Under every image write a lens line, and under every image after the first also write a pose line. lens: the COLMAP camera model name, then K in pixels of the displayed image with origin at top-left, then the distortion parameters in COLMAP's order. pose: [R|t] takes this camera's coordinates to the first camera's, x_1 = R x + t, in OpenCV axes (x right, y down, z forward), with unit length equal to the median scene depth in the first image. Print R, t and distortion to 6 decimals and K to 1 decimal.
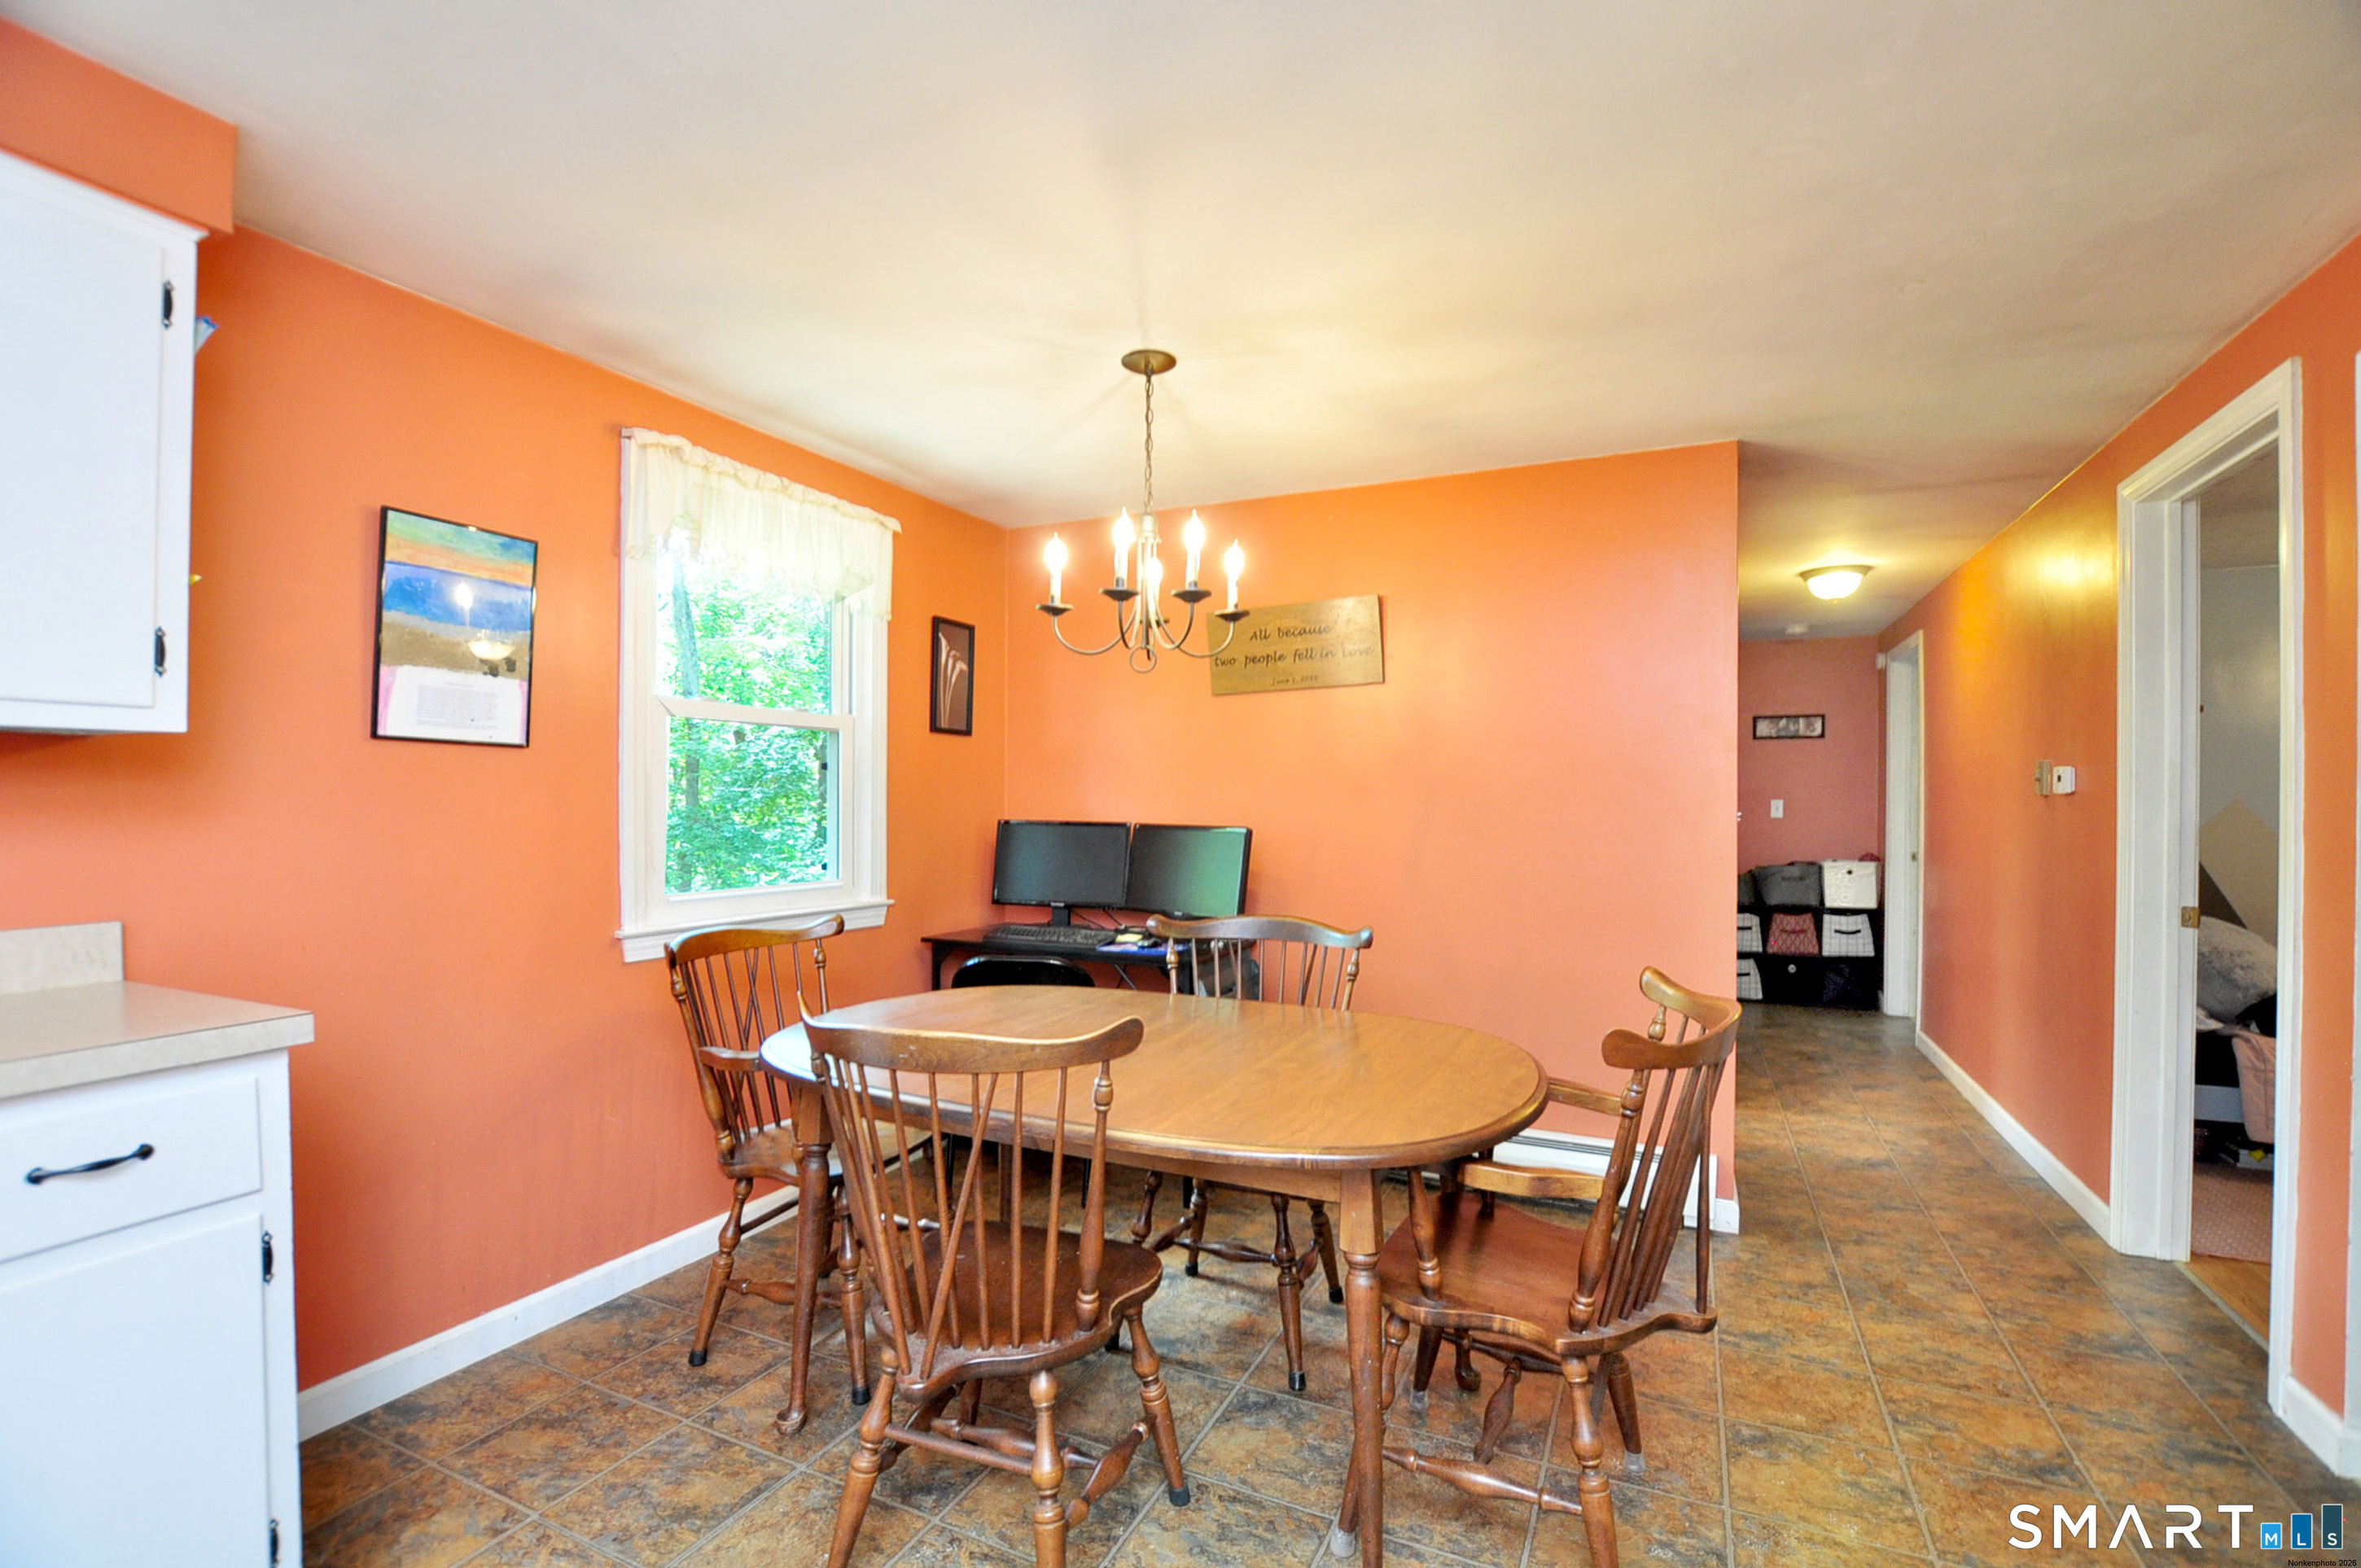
lens RADIAL K [[1046.6, 0, 1169.1], [0, 1046.6, 807.2], [0, 0, 1]] dist [-0.033979, 0.003857]
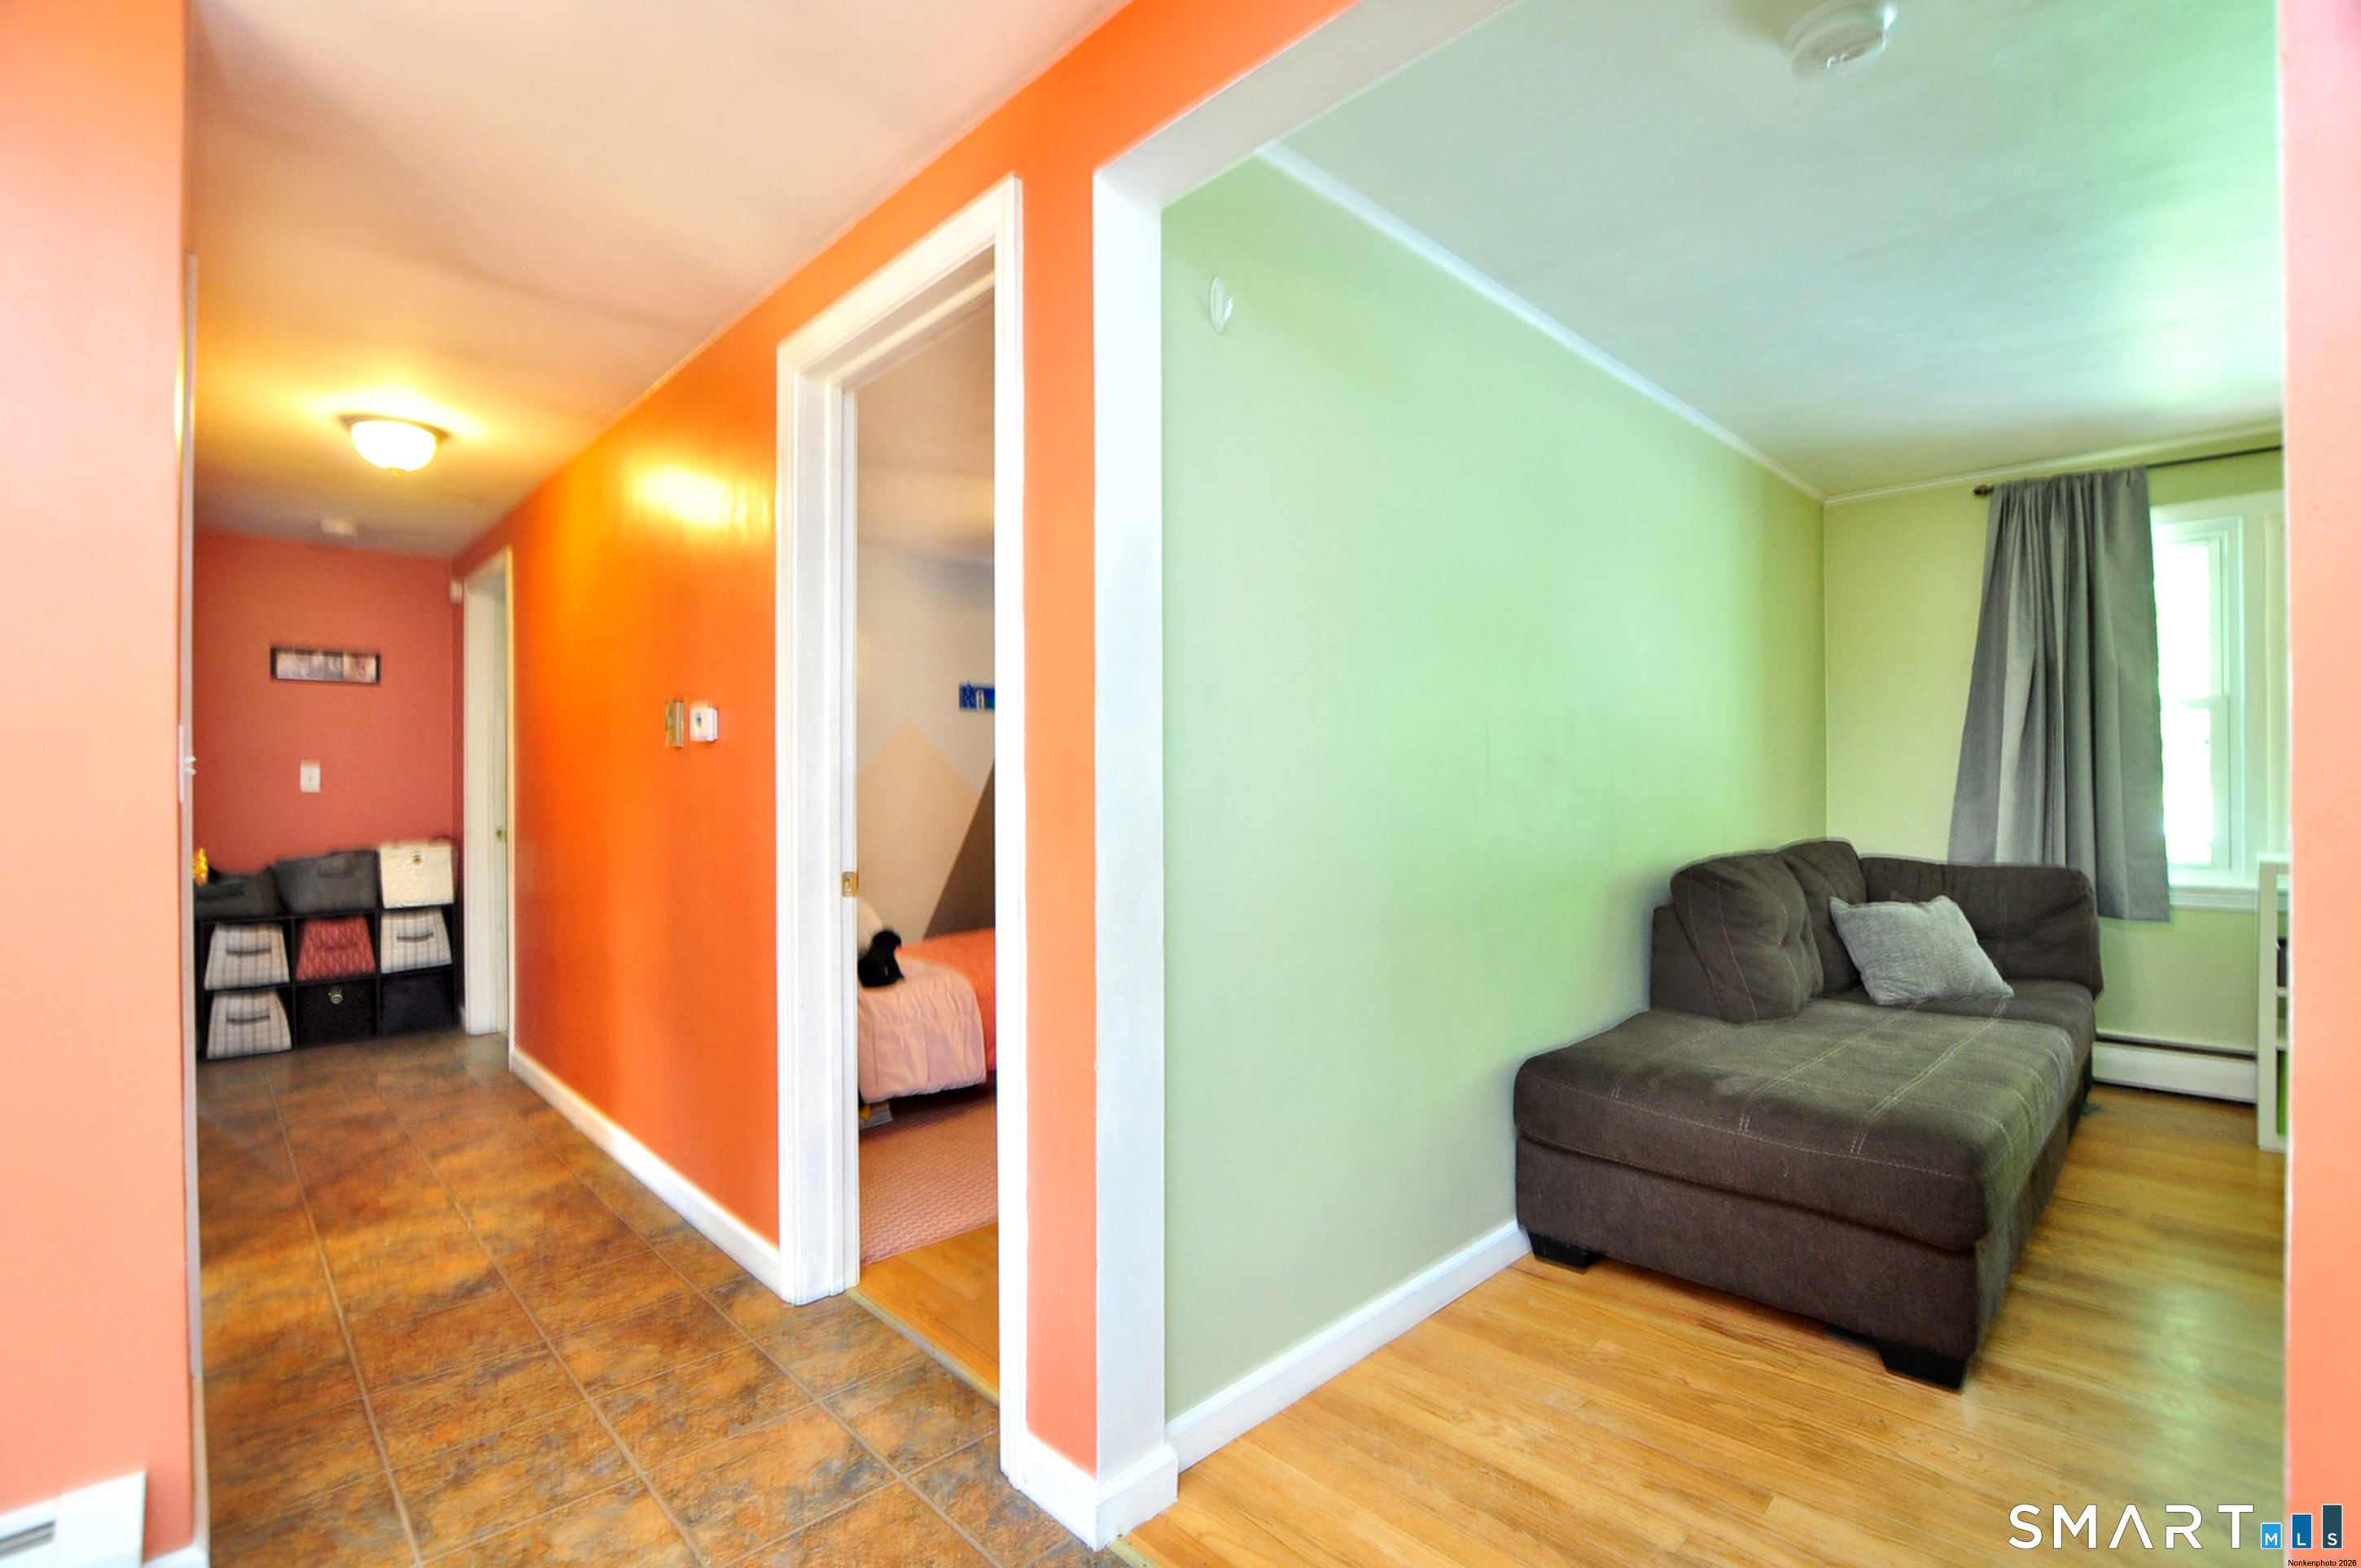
lens RADIAL K [[1046.6, 0, 1243.3], [0, 1046.6, 790.9], [0, 0, 1]] dist [-0.033979, 0.003857]
pose [[0.302951, -0.007764, 0.952974, 0.178518], [0.007509, 0.999955, 0.005760, 0.019402], [-0.952976, 0.005411, 0.302996, 0.273018]]
